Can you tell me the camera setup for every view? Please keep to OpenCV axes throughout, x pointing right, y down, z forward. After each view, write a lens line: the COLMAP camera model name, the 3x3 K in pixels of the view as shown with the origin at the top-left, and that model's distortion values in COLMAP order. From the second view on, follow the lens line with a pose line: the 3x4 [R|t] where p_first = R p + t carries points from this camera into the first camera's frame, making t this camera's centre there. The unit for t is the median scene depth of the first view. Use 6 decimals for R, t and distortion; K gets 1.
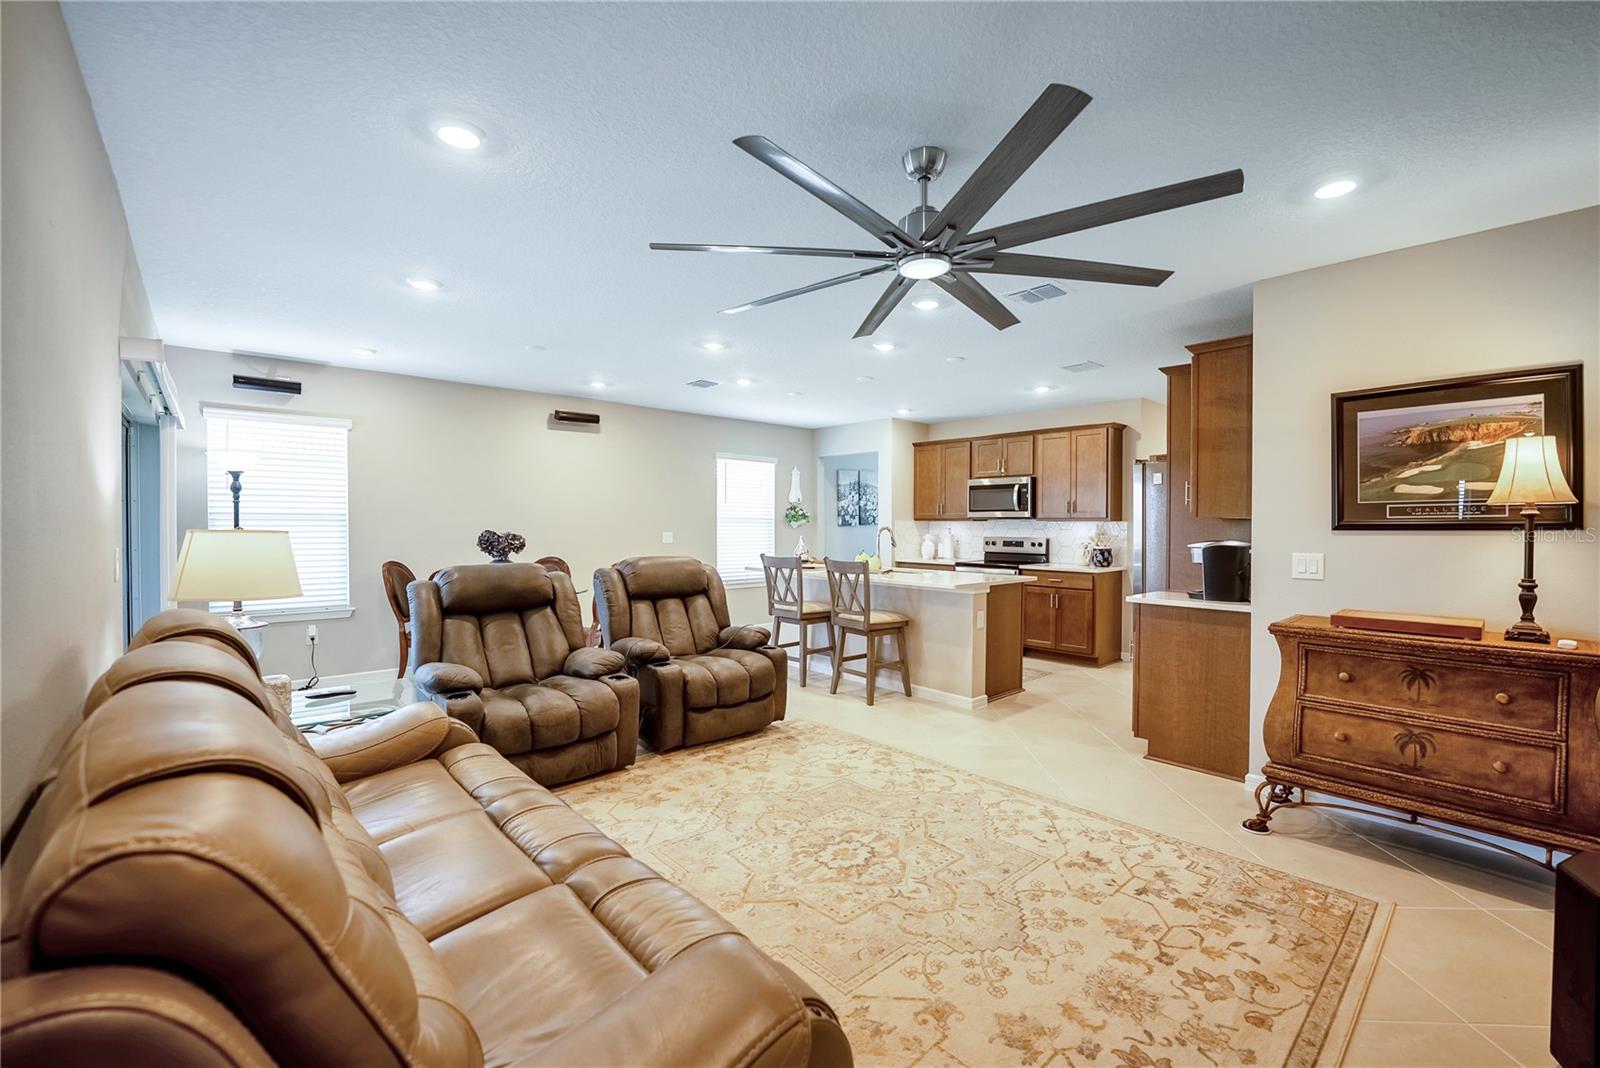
lens RADIAL K [[676.8, 0, 800.0], [0, 676.8, 534.0], [0, 0, 1]] dist [-0.032022, -0.000087]
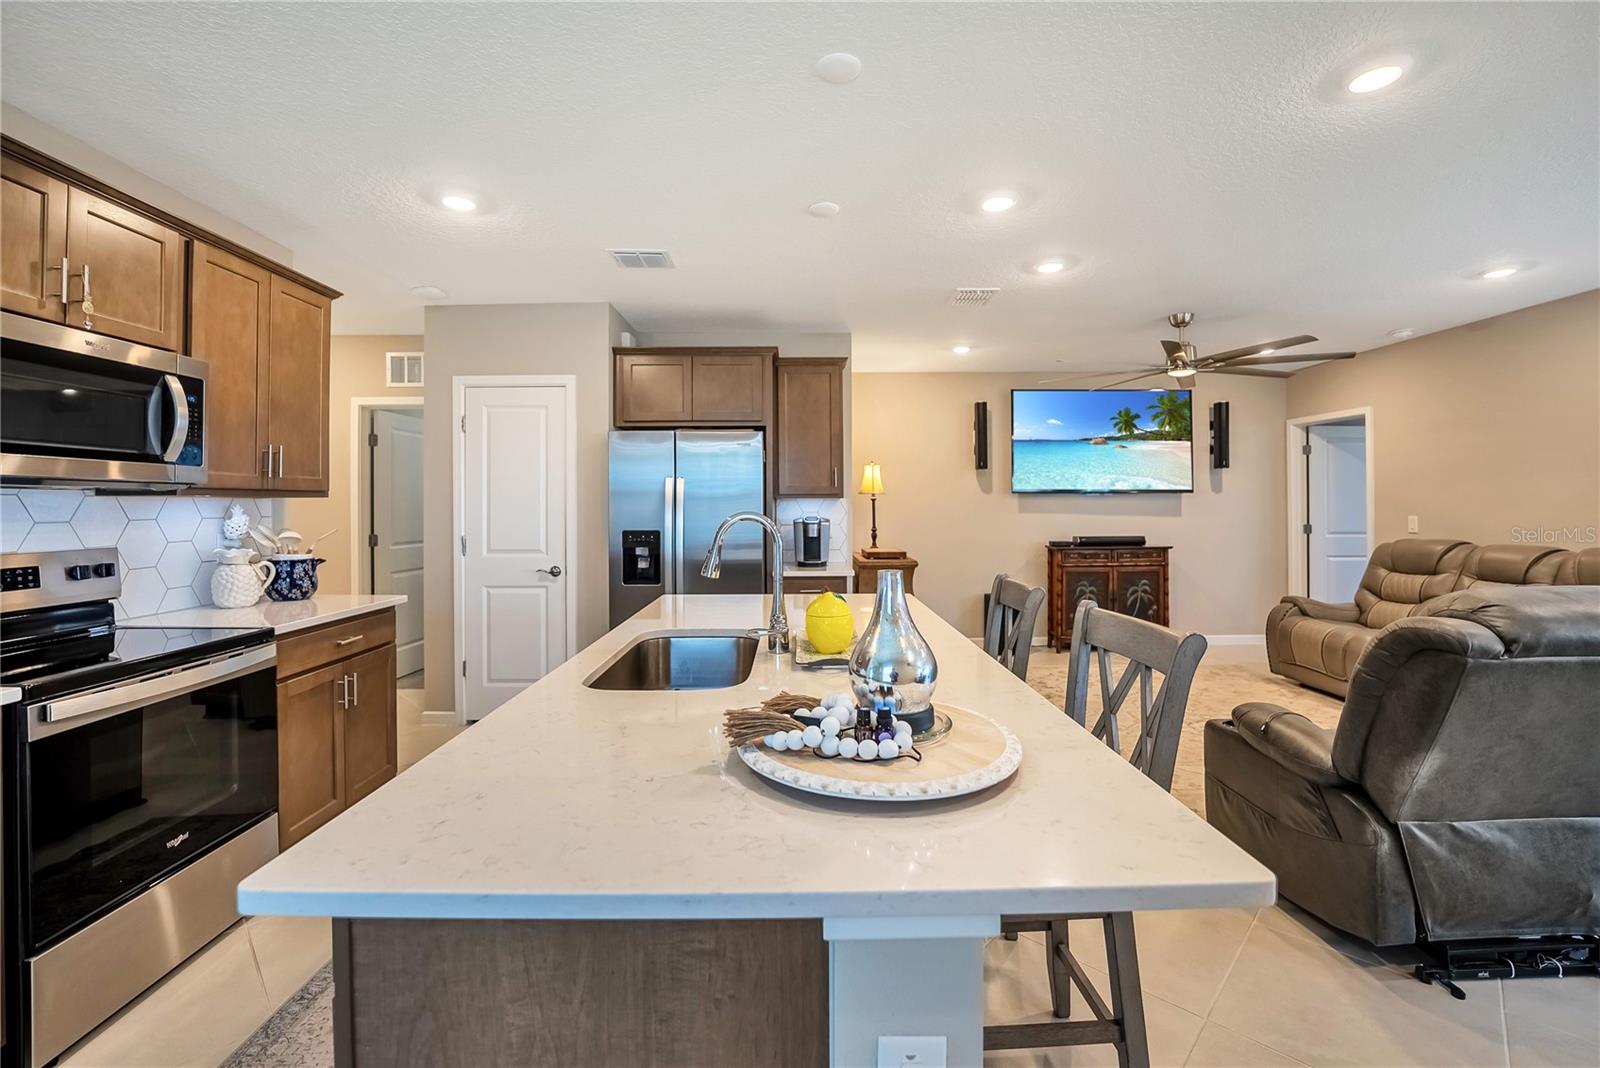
lens RADIAL K [[674.5, 0, 801.0], [0, 674.5, 502.0], [0, 0, 1]] dist [-0.034680, 0.006182]
pose [[-0.746966, 0.003257, 0.664854, -0.213784], [0.013276, 0.999862, 0.010017, -0.036314], [-0.664730, 0.016309, -0.746906, 2.469922]]
